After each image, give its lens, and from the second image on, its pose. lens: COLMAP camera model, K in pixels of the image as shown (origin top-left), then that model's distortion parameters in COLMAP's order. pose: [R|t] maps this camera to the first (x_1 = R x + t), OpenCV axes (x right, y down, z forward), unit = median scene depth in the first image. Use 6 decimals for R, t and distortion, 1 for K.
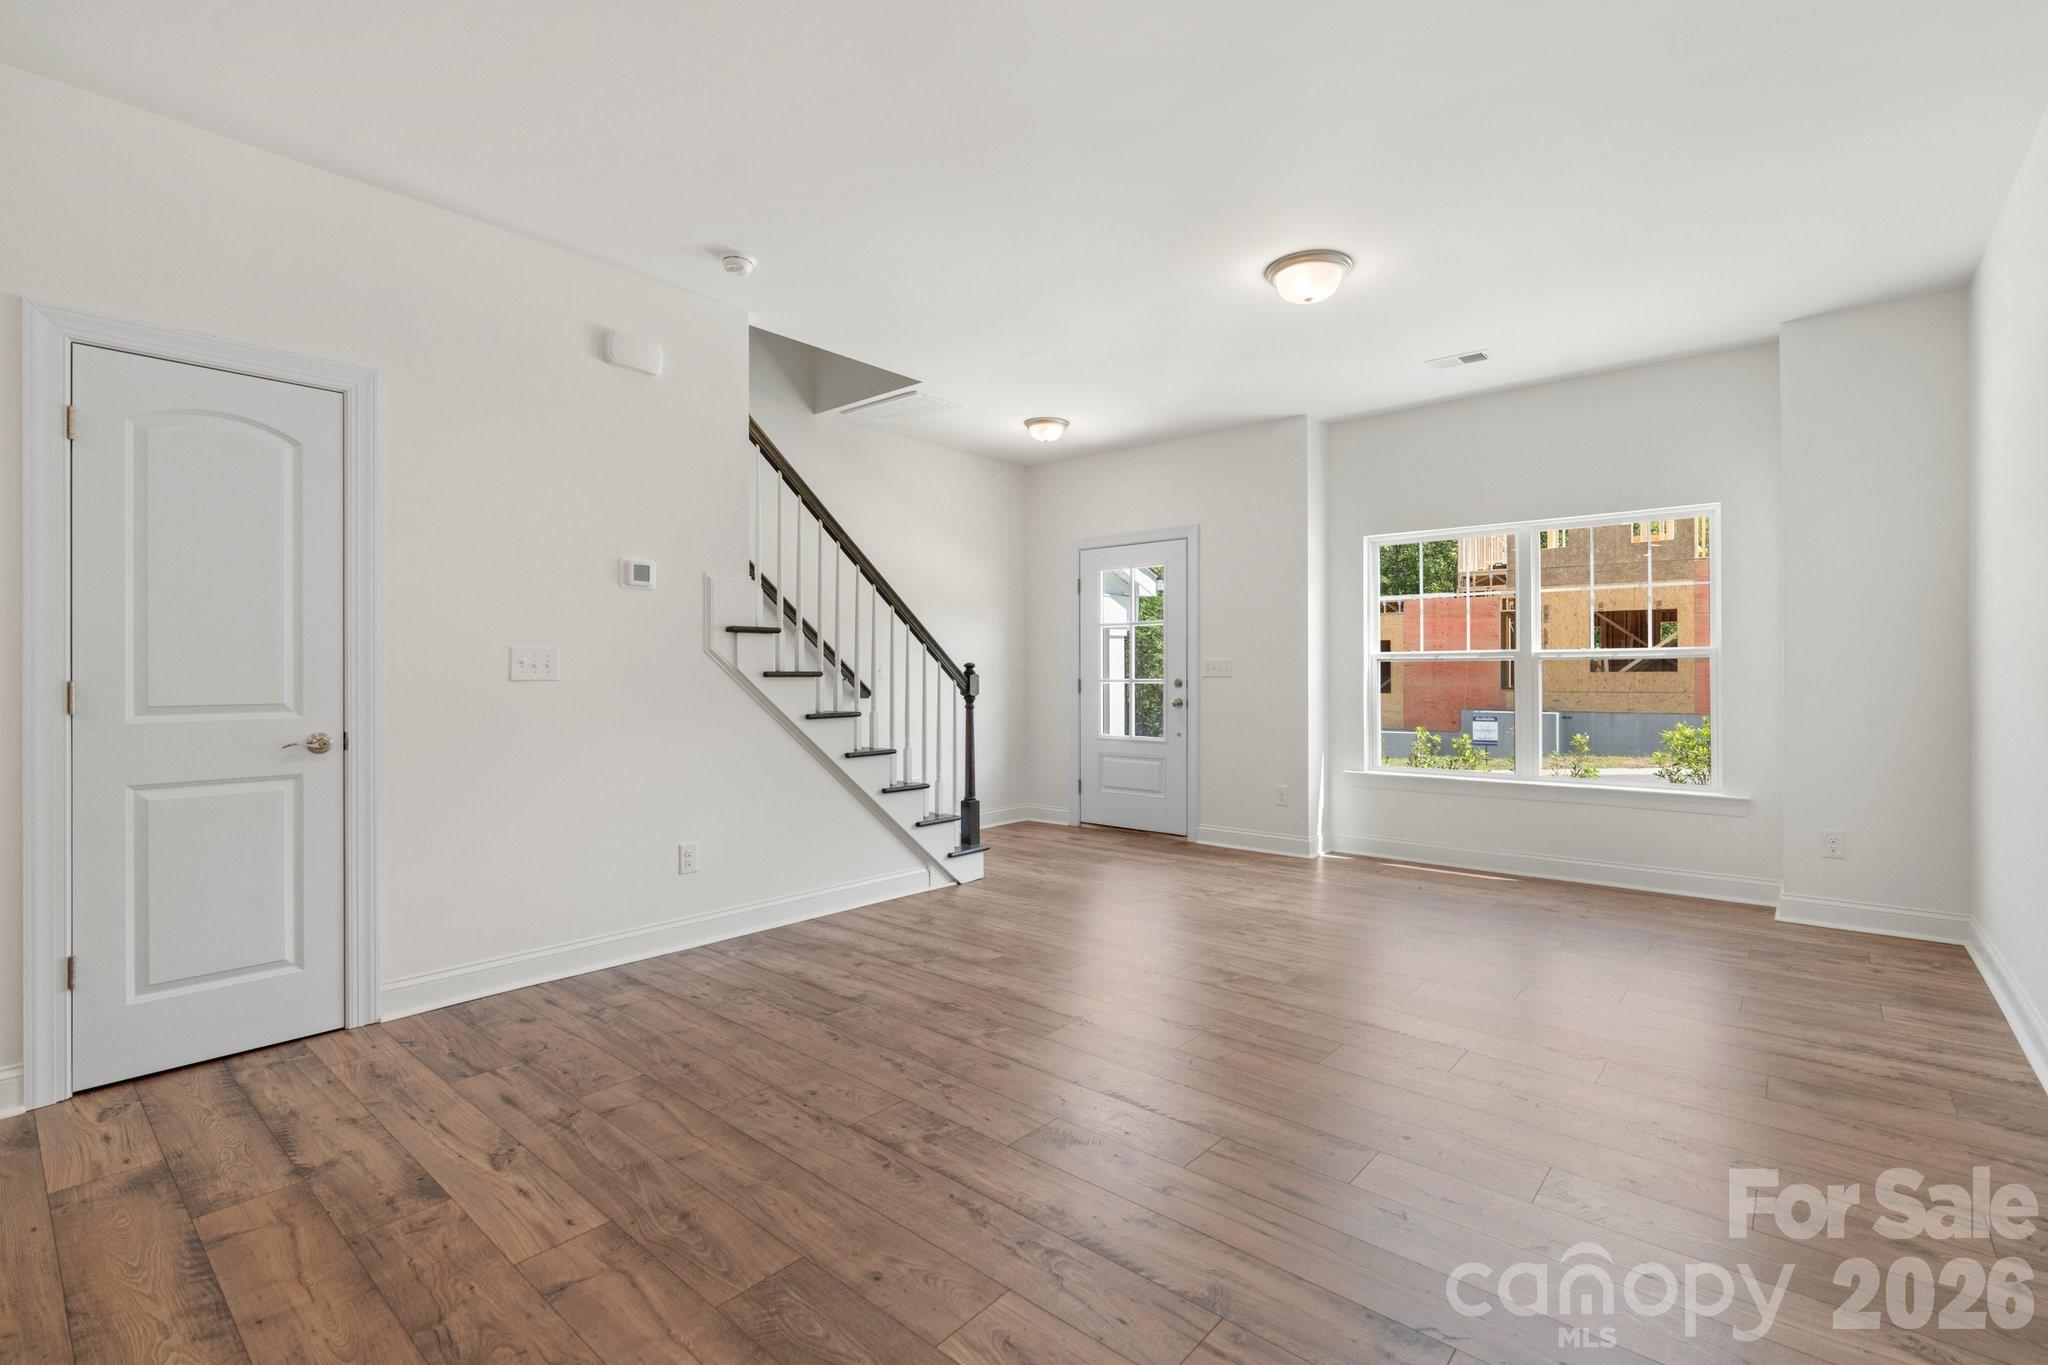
lens RADIAL K [[922.7, 0, 1024.7], [0, 922.7, 676.3], [0, 0, 1]] dist [-0.001068, 0.000036]
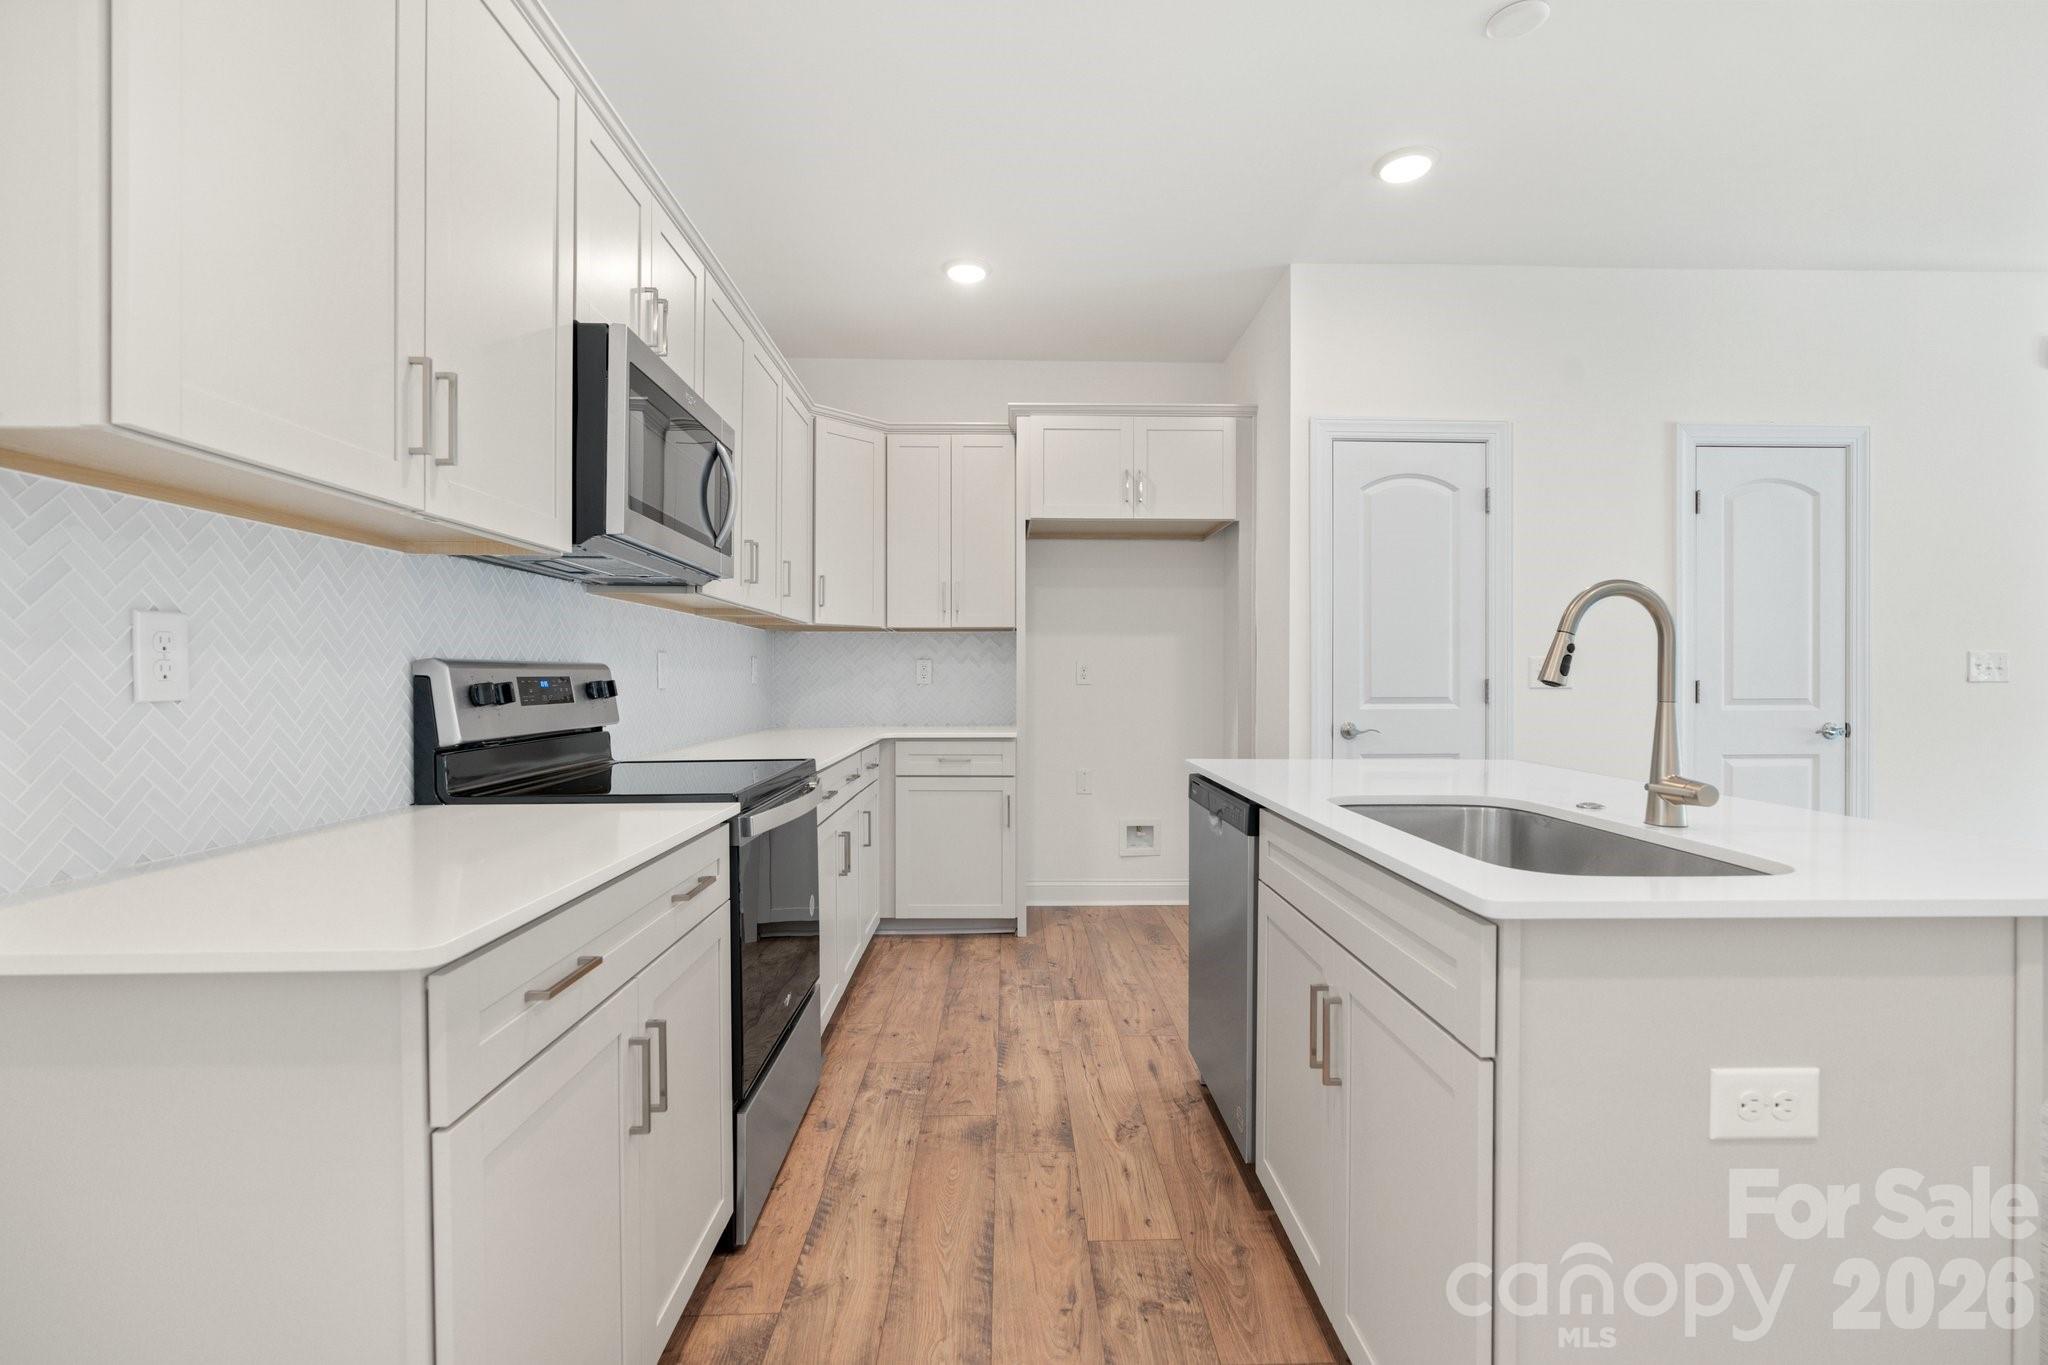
lens RADIAL K [[923.9, 0, 1024.0], [0, 923.9, 682.5], [0, 0, 1]] dist [-0.003780, 0.000276]
pose [[0.676424, 0.008063, -0.736468, -0.345073], [-0.004156, 0.999966, 0.007131, 0.001587], [0.736501, -0.001763, 0.676434, -0.385189]]
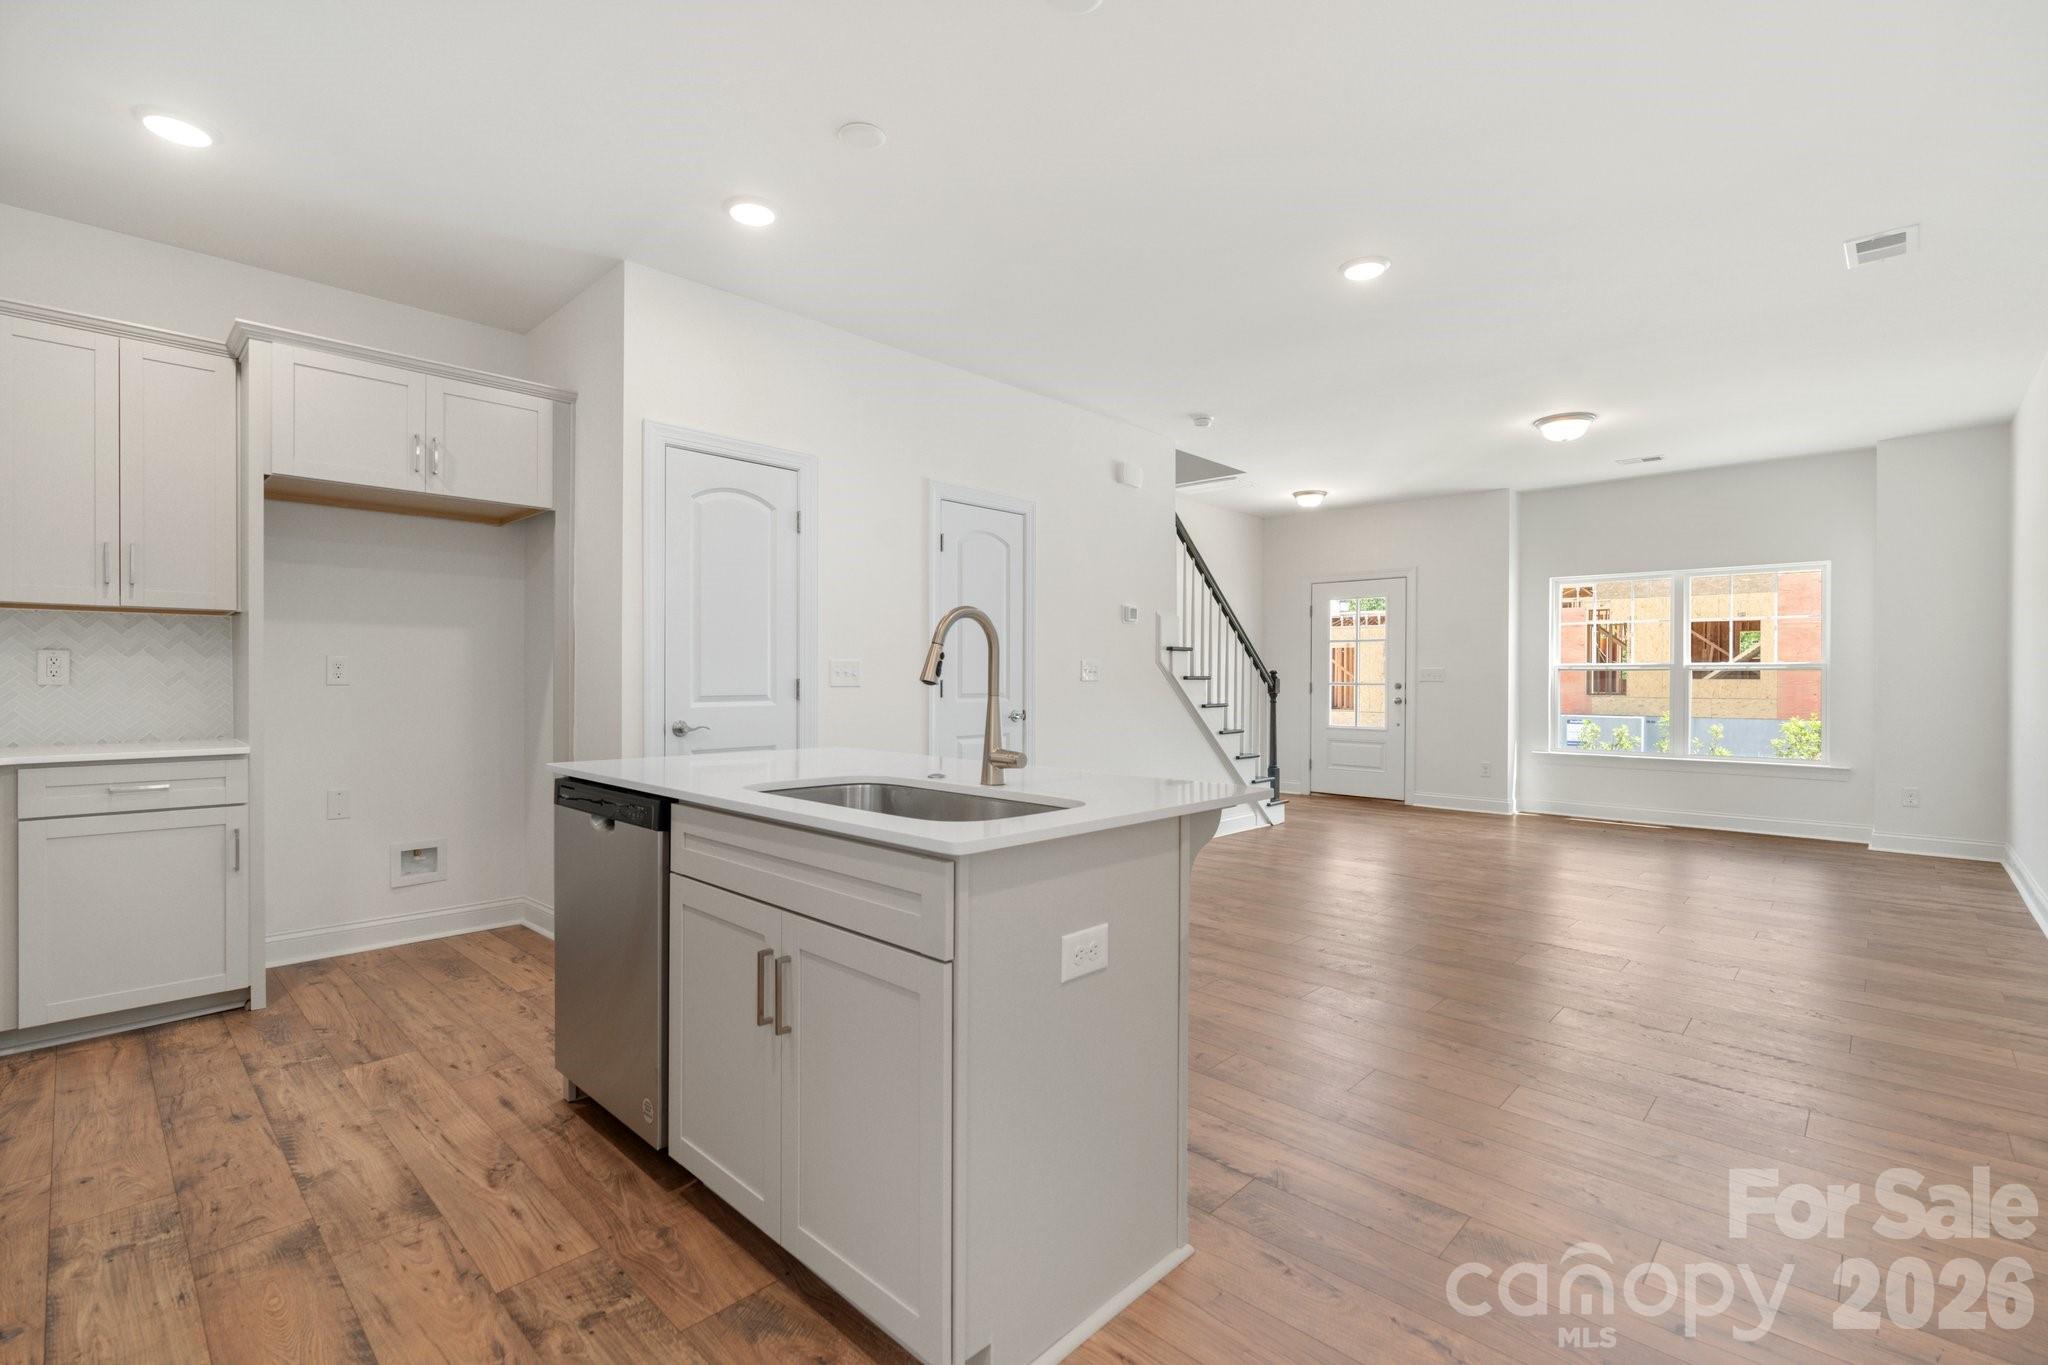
lens RADIAL K [[921.0, 0, 1030.7], [0, 921.0, 685.0], [0, 0, 1]] dist [0.000791, 0.000965]
pose [[0.999057, 0.007050, -0.042846, -0.390177], [-0.006781, 0.999956, 0.006417, 0.001517], [0.042889, -0.006120, 0.999061, -0.445048]]
